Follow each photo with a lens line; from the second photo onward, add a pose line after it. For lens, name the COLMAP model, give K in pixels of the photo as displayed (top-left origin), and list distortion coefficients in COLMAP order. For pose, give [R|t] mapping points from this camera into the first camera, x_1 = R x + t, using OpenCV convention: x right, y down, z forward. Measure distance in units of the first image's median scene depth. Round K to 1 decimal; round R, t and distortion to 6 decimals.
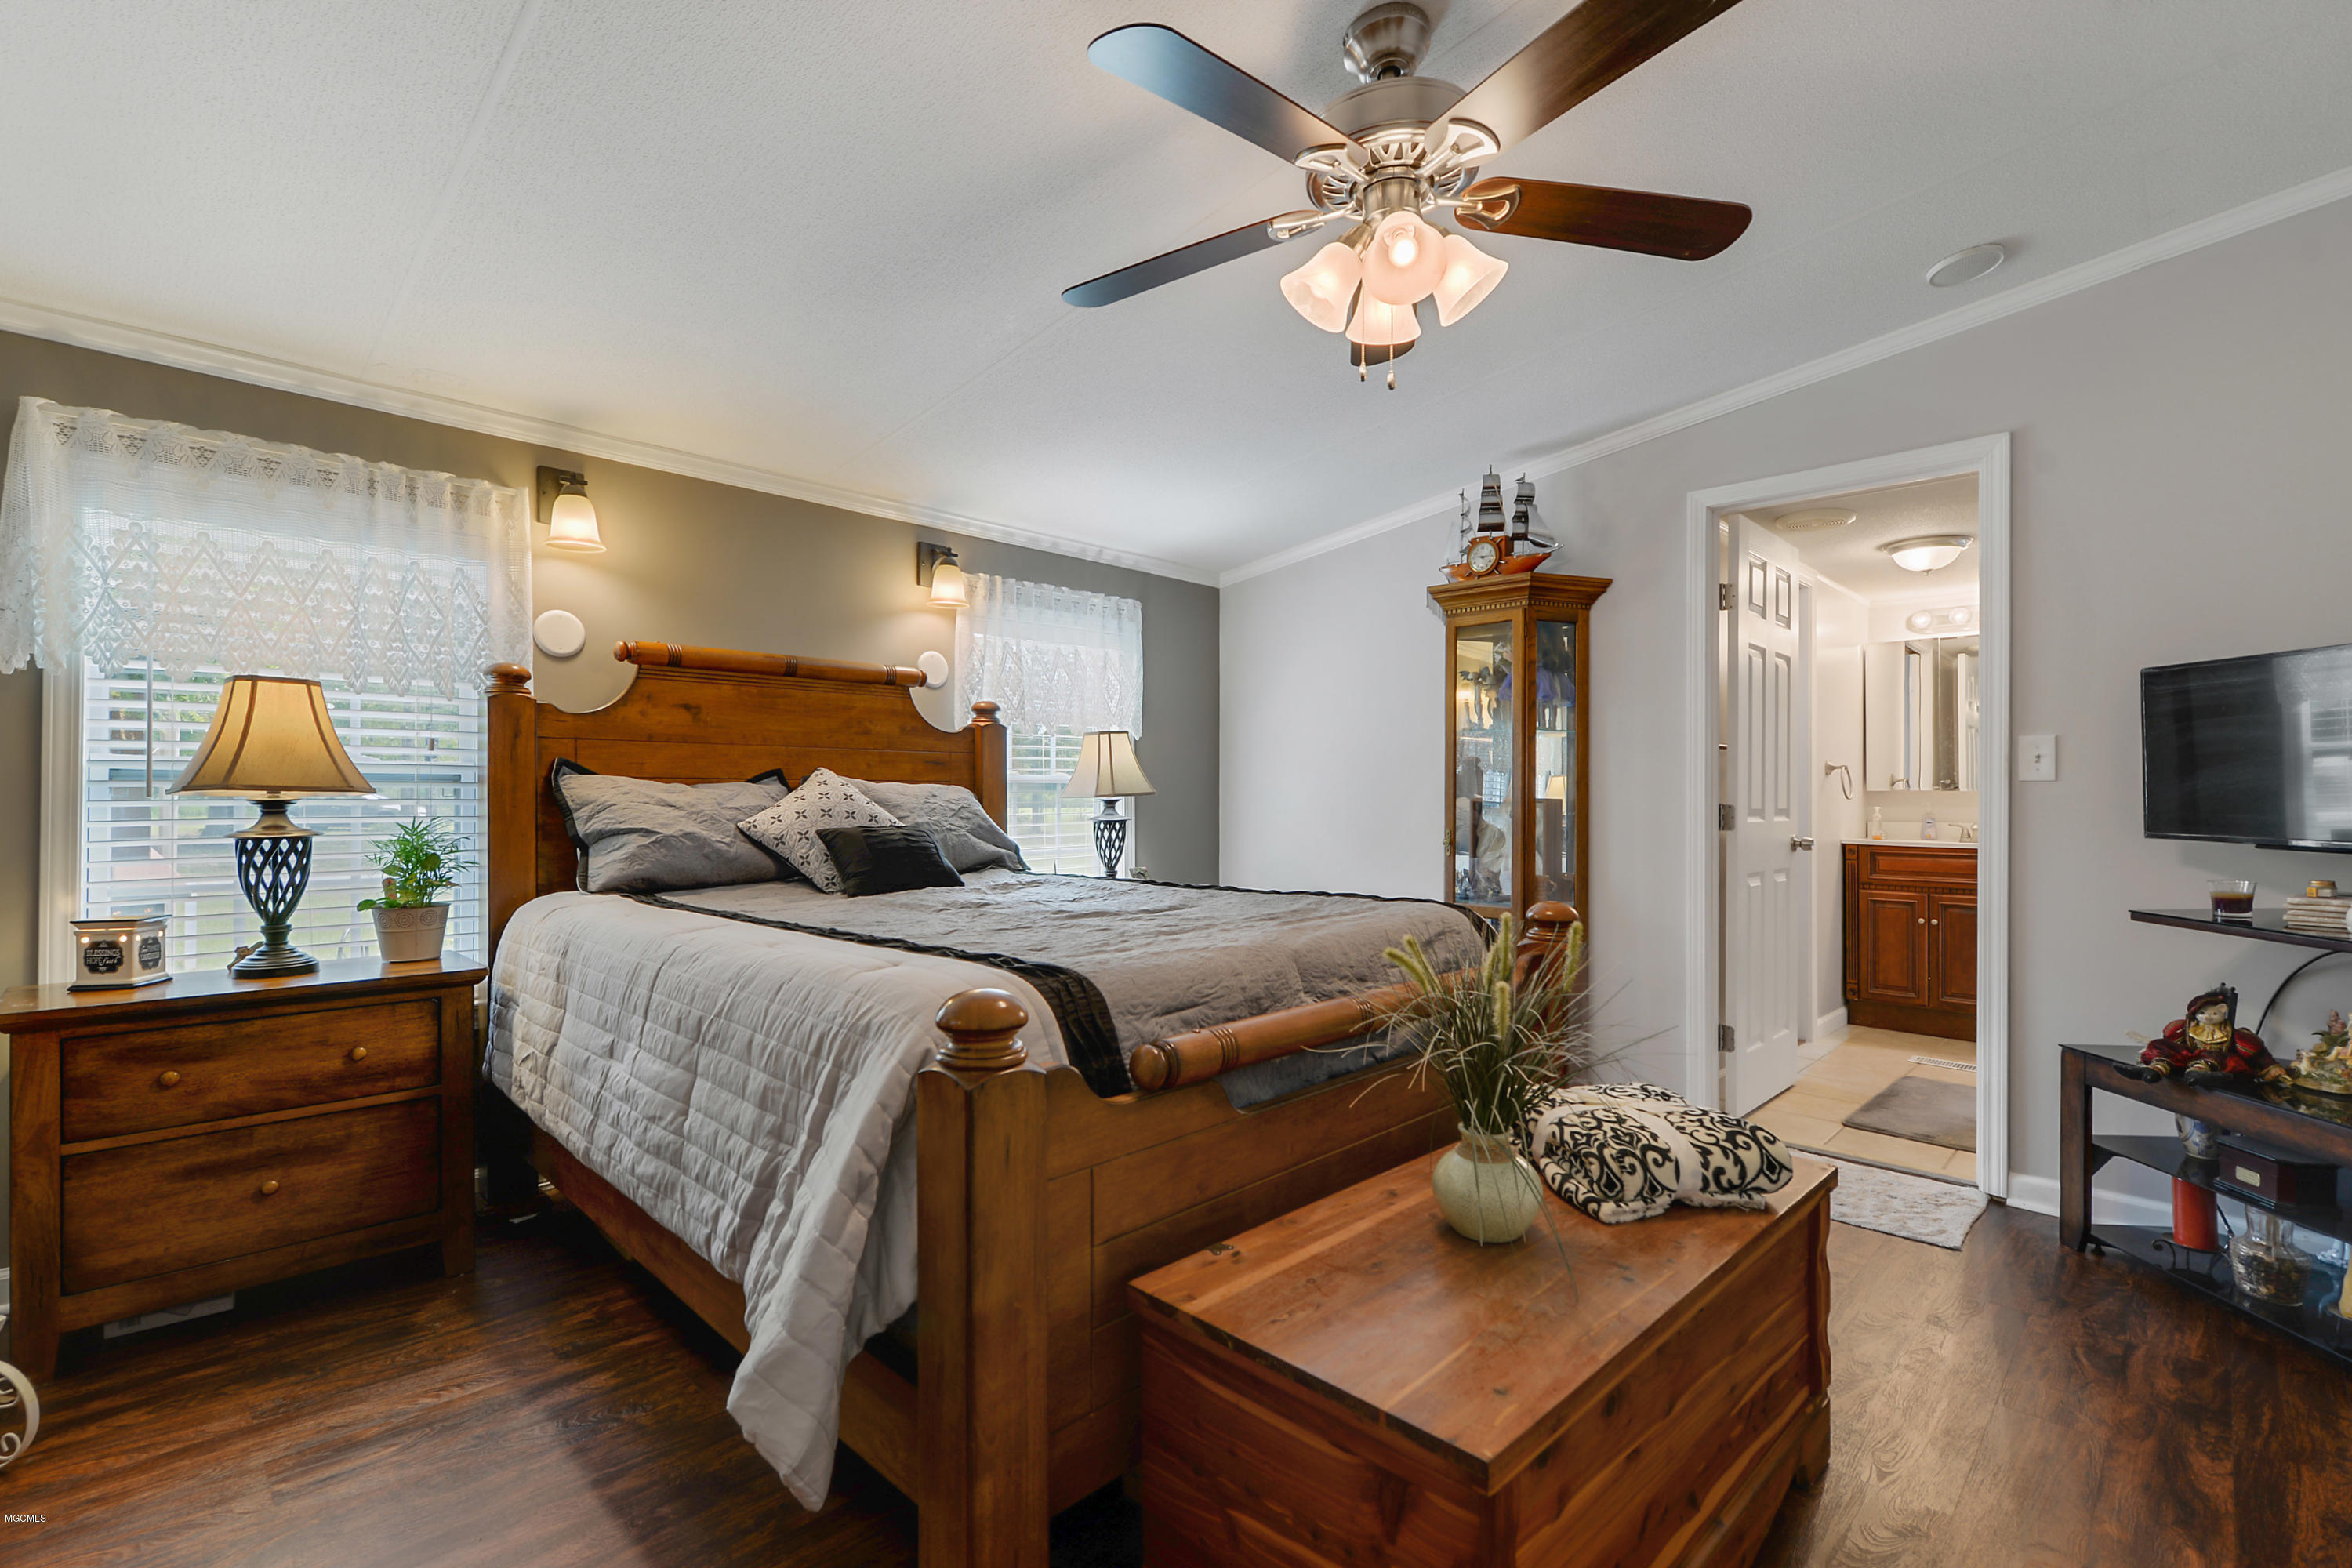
lens RADIAL K [[1065.5, 0, 1176.0], [0, 1065.5, 784.0], [0, 0, 1]] dist [-0.000366, -0.000034]
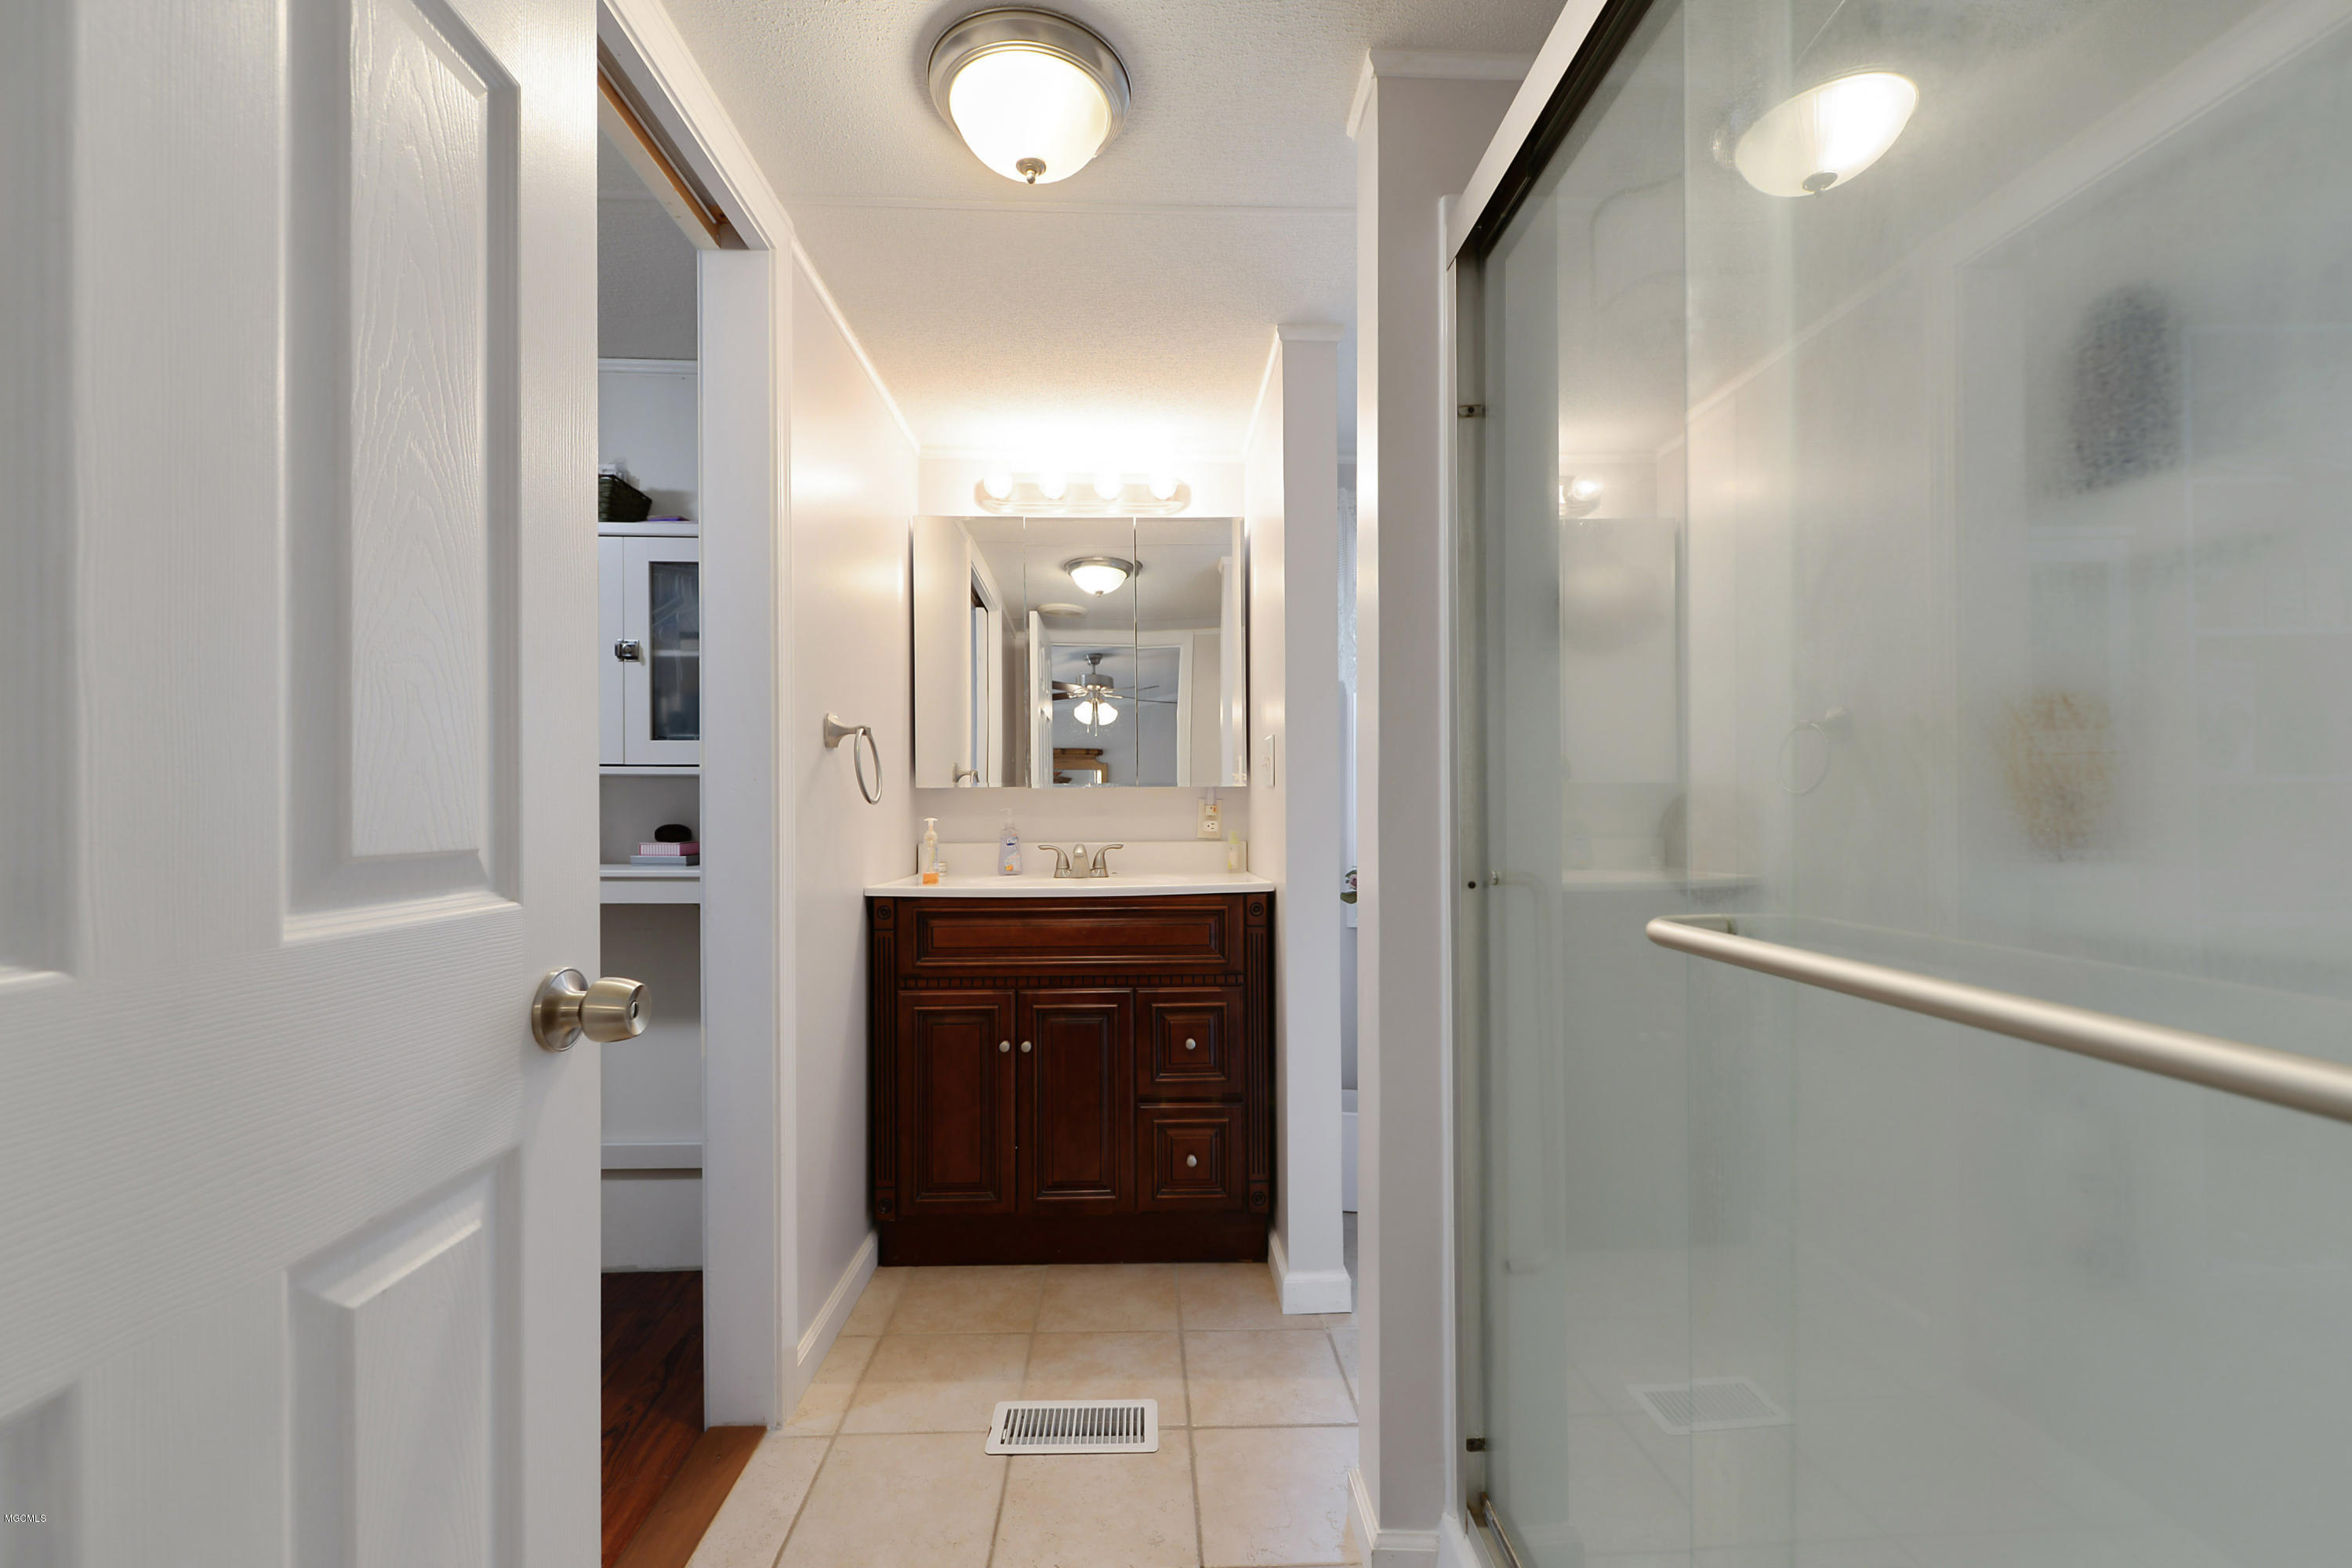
lens RADIAL K [[940.9, 0, 1170.4], [0, 940.9, 777.4], [0, 0, 1]] dist [-0.000140, 0.000297]
pose [[0.685752, 0.006228, 0.727809, 0.413036], [0.002992, 0.999931, -0.011376, 0.006694], [-0.727829, 0.009979, 0.685686, 0.613339]]
